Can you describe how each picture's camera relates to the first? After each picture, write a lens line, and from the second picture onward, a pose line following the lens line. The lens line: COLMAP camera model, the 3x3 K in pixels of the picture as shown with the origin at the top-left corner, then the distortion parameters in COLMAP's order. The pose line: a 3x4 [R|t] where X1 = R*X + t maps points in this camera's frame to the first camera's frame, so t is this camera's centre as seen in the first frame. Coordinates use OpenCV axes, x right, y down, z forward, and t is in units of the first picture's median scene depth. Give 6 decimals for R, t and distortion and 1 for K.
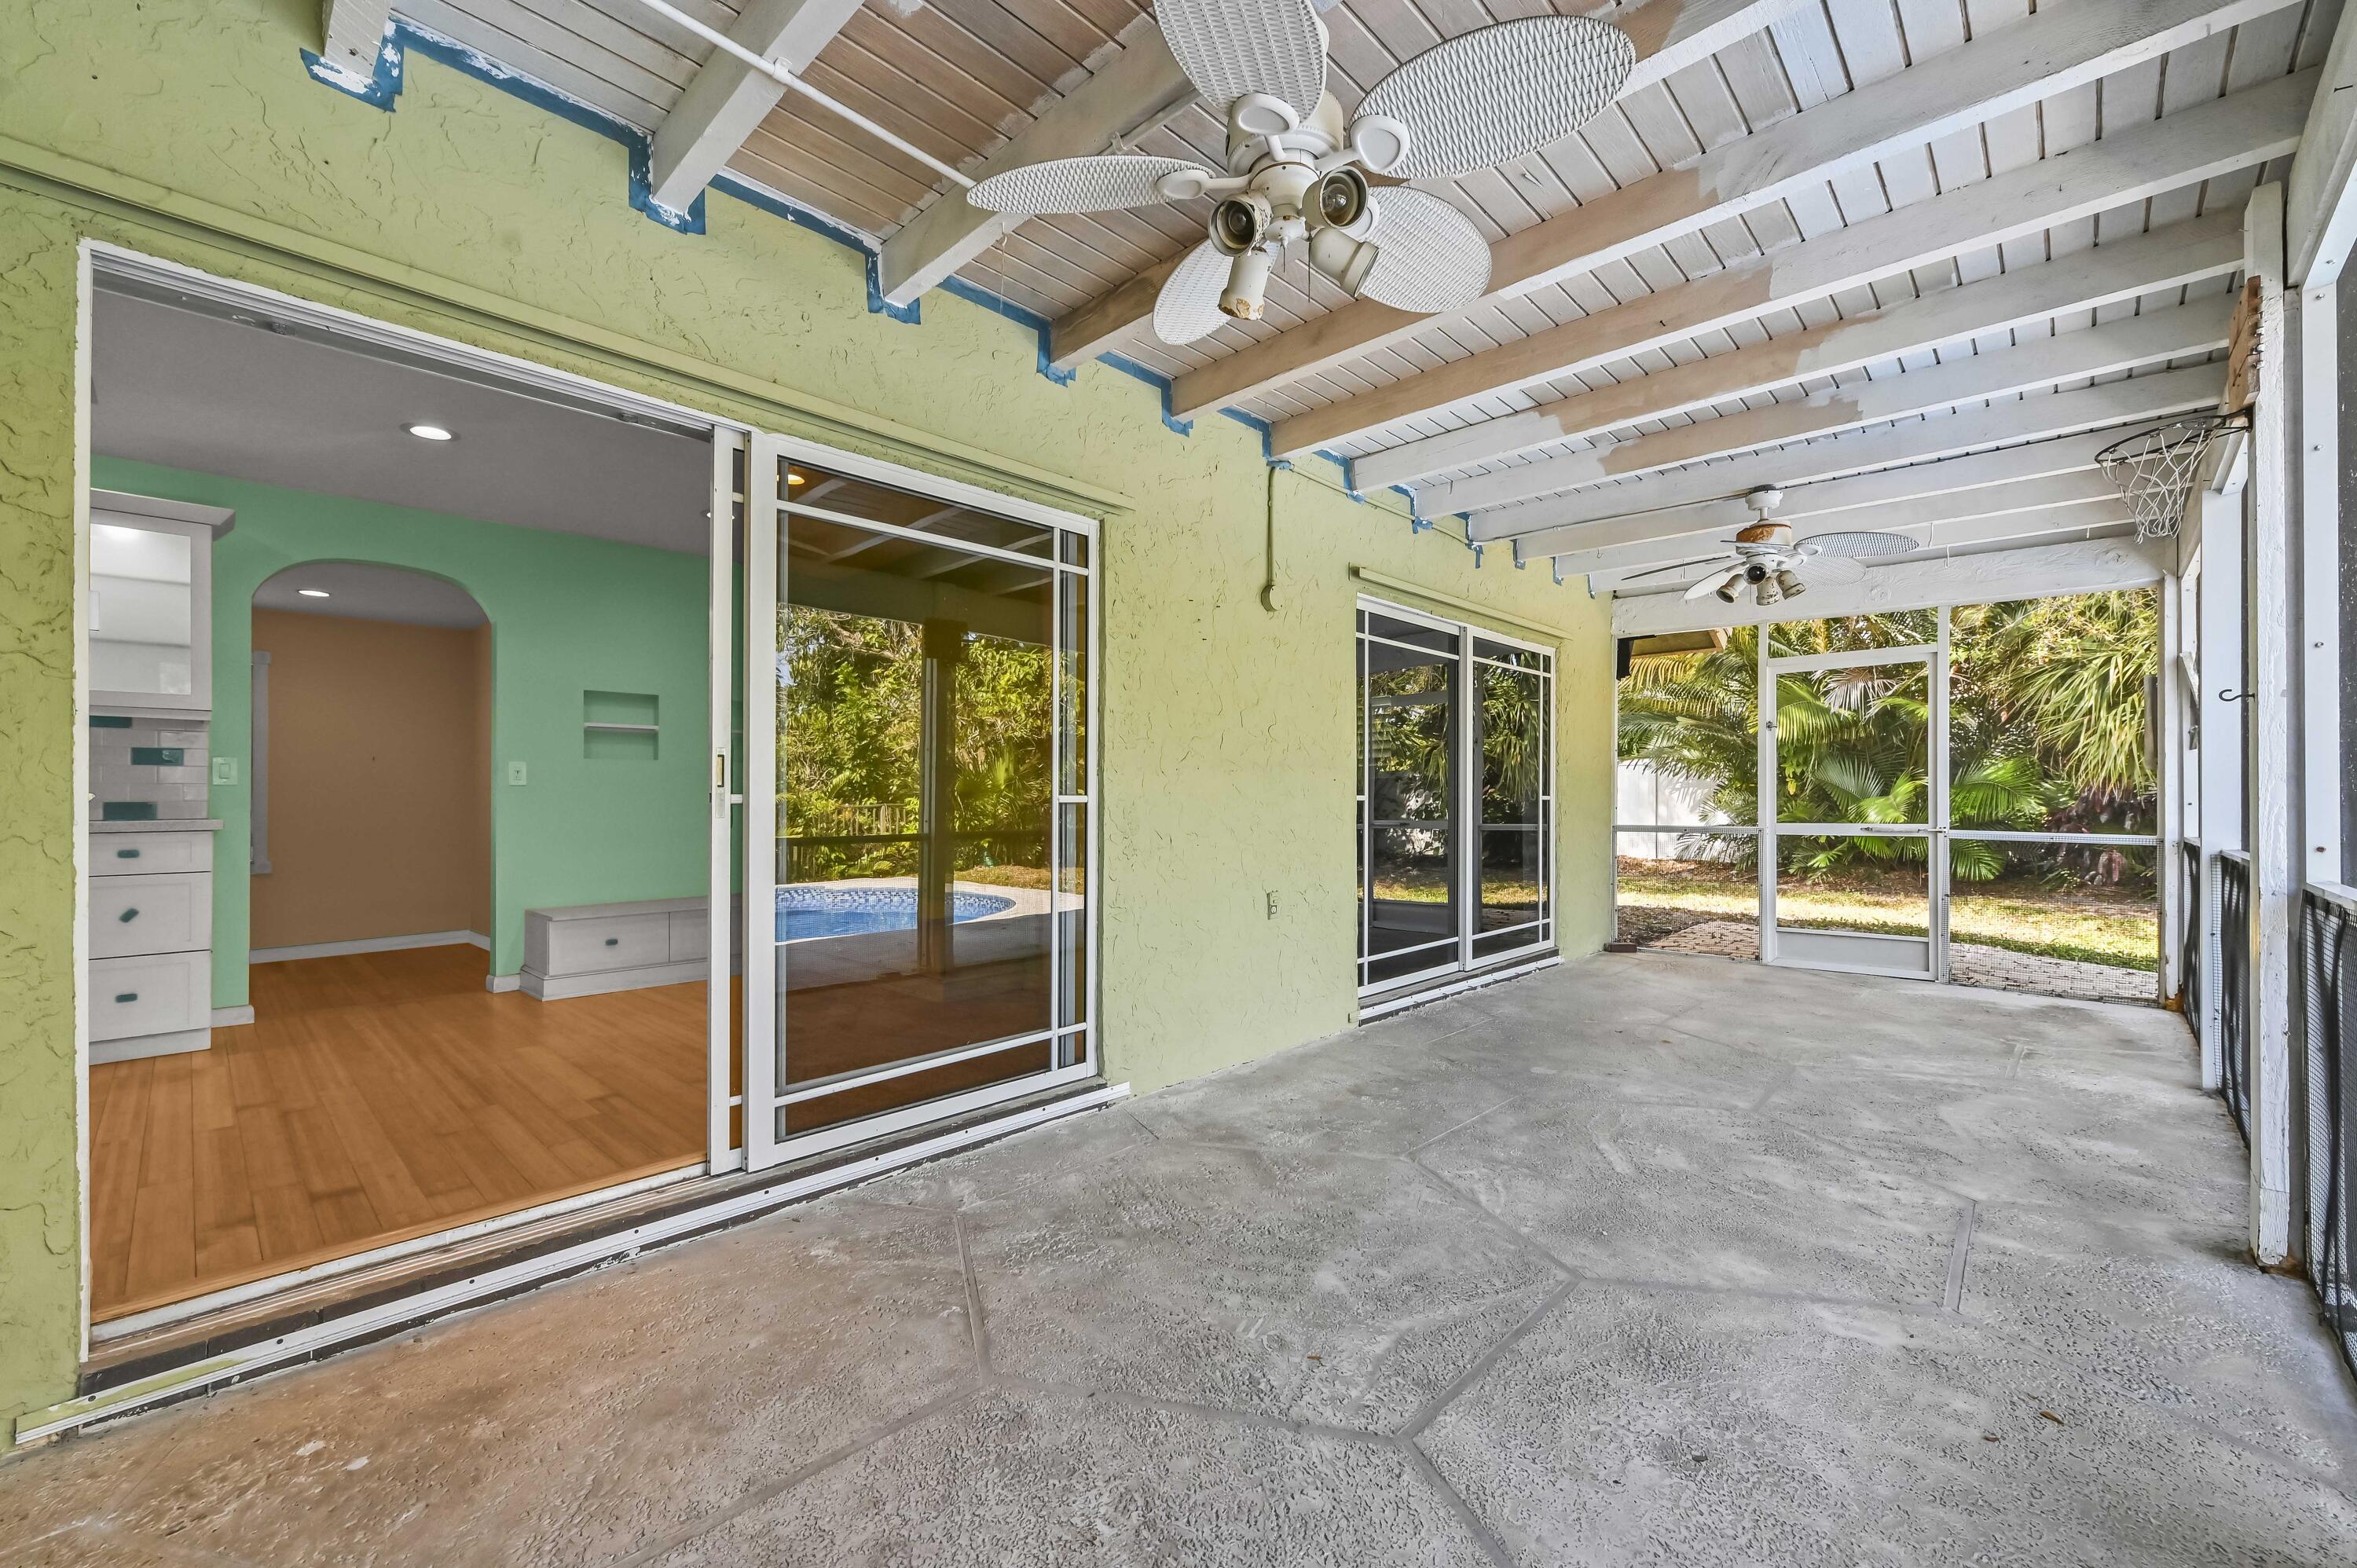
lens RADIAL K [[955.3, 0, 1185.6], [0, 955.3, 780.7], [0, 0, 1]] dist [0.003212, 0.000312]
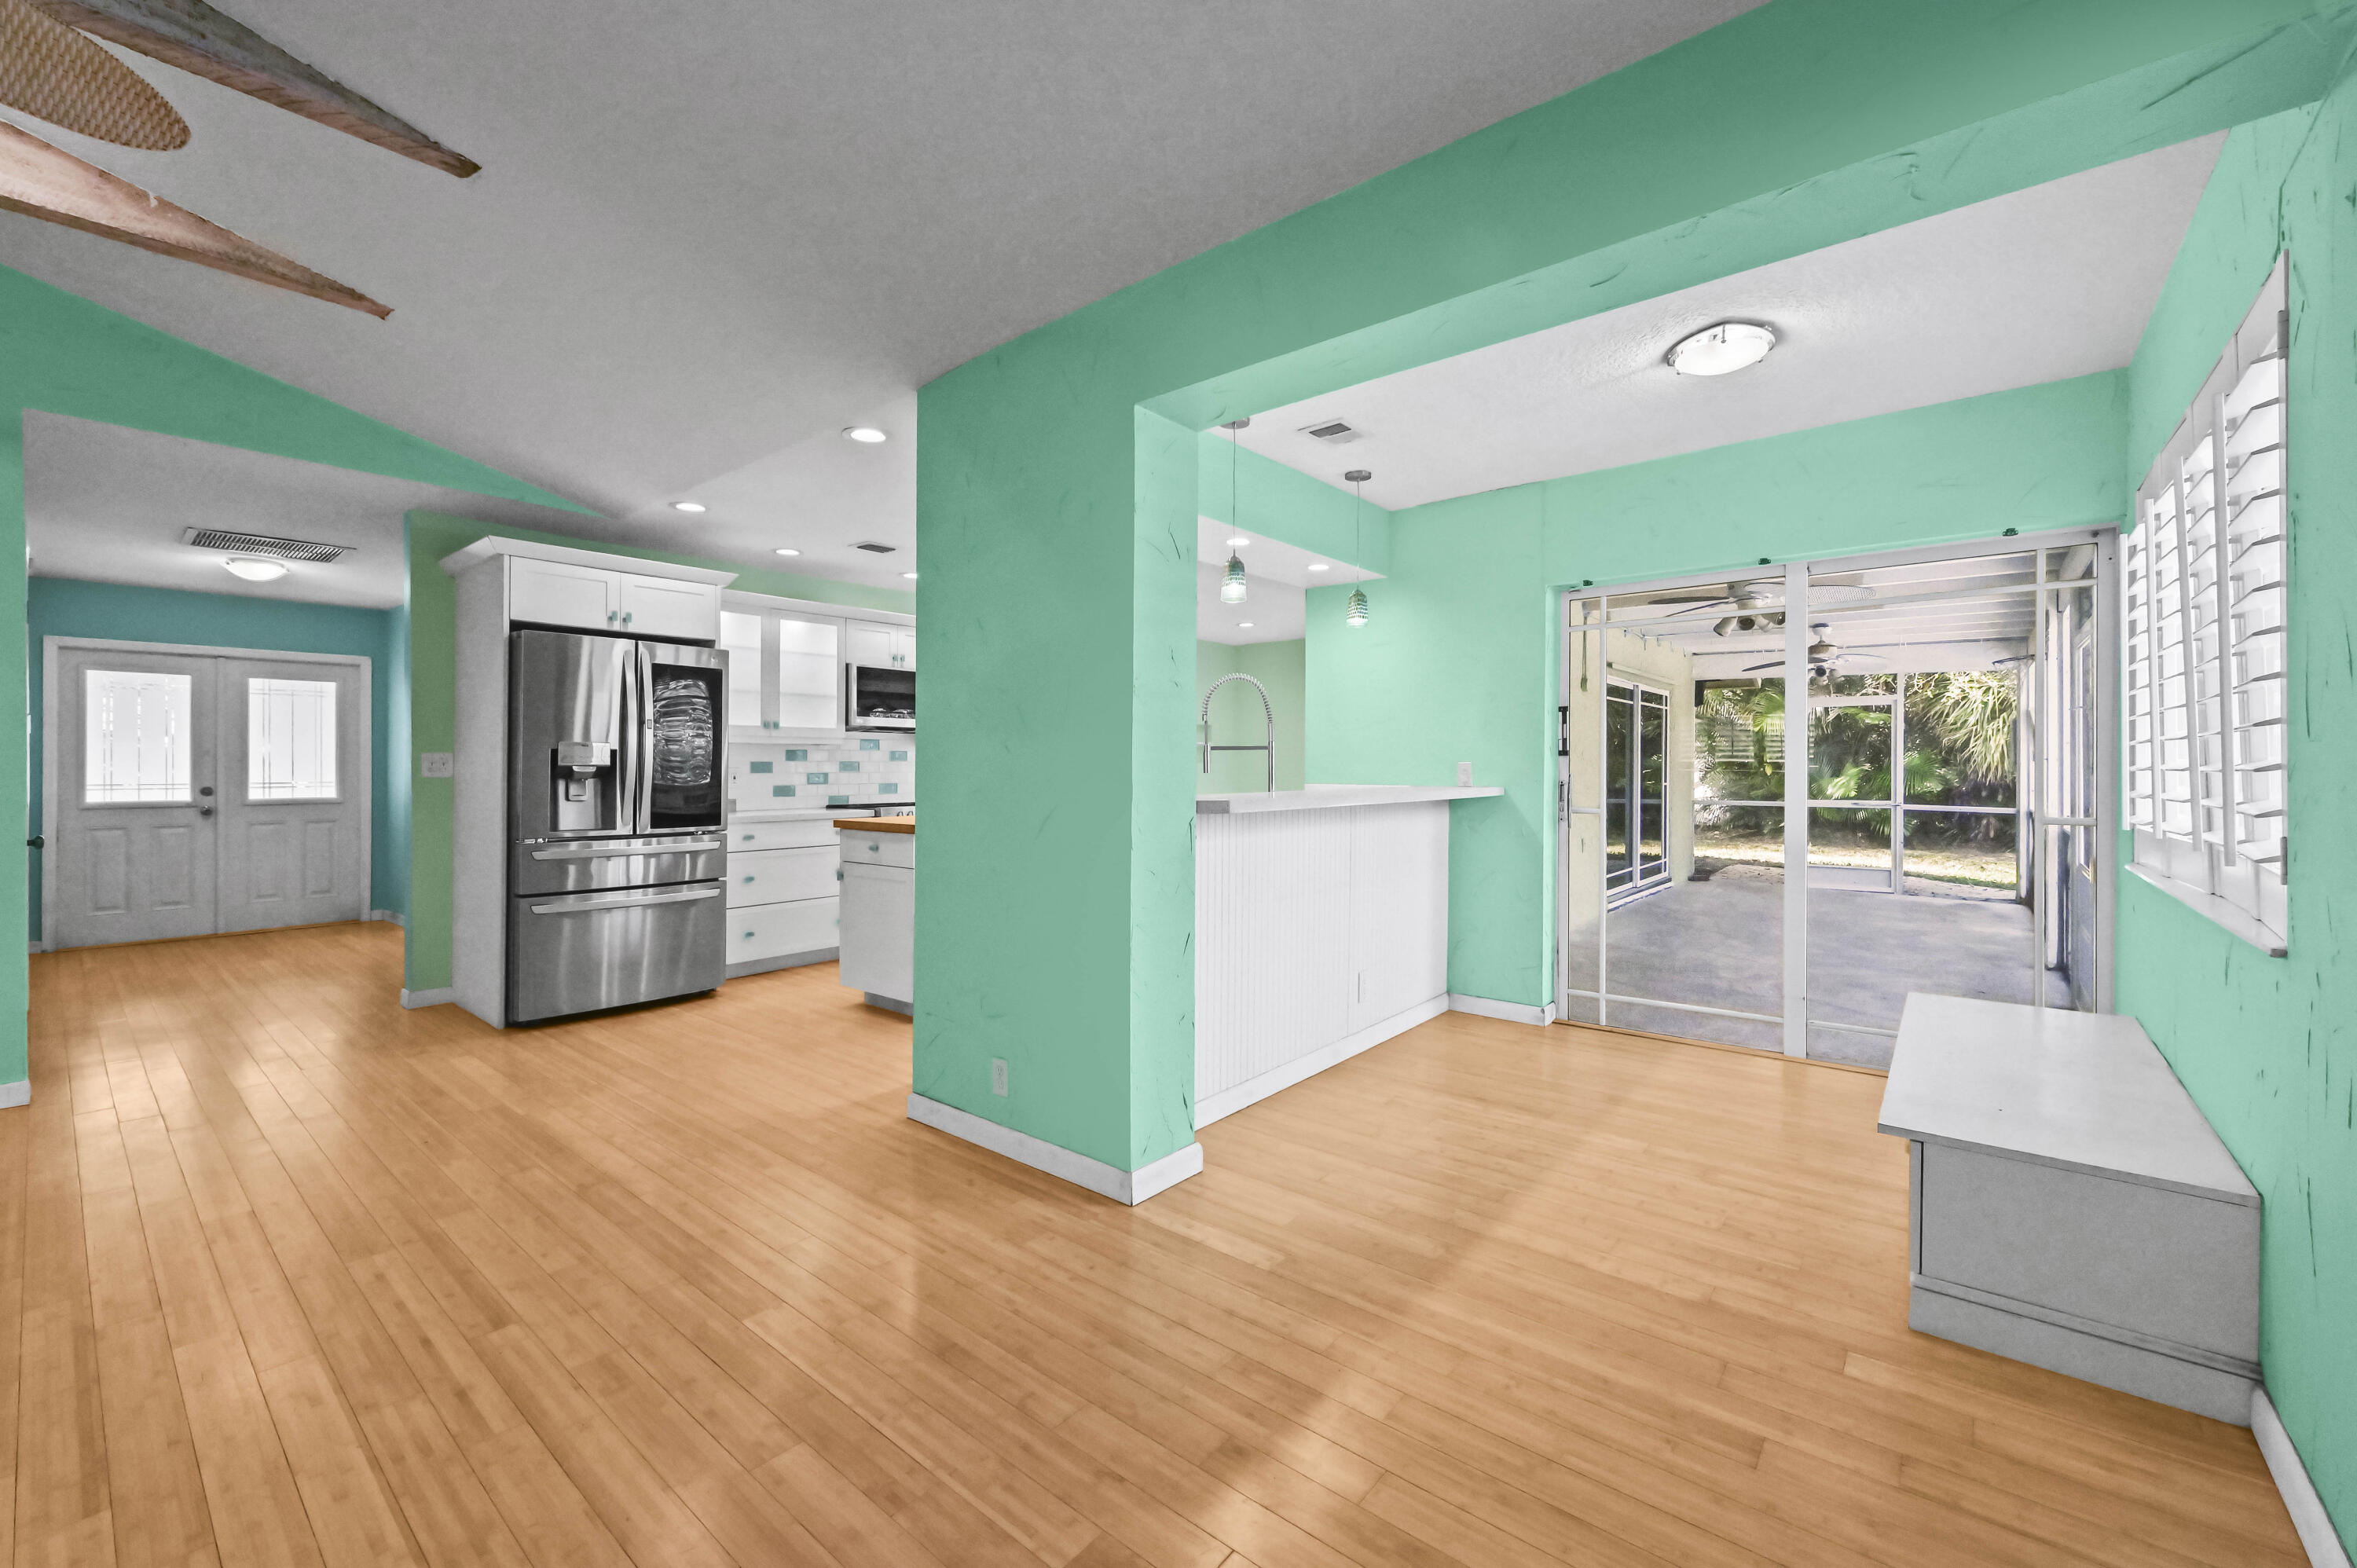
lens RADIAL K [[939.6, 0, 1188.7], [0, 939.6, 770.1], [0, 0, 1]] dist [0.006142, -0.000144]
pose [[0.997455, 0.004227, 0.071176, -0.492102], [-0.006001, 0.999676, 0.024729, -0.037117], [-0.071048, -0.025093, 0.997157, -0.483914]]
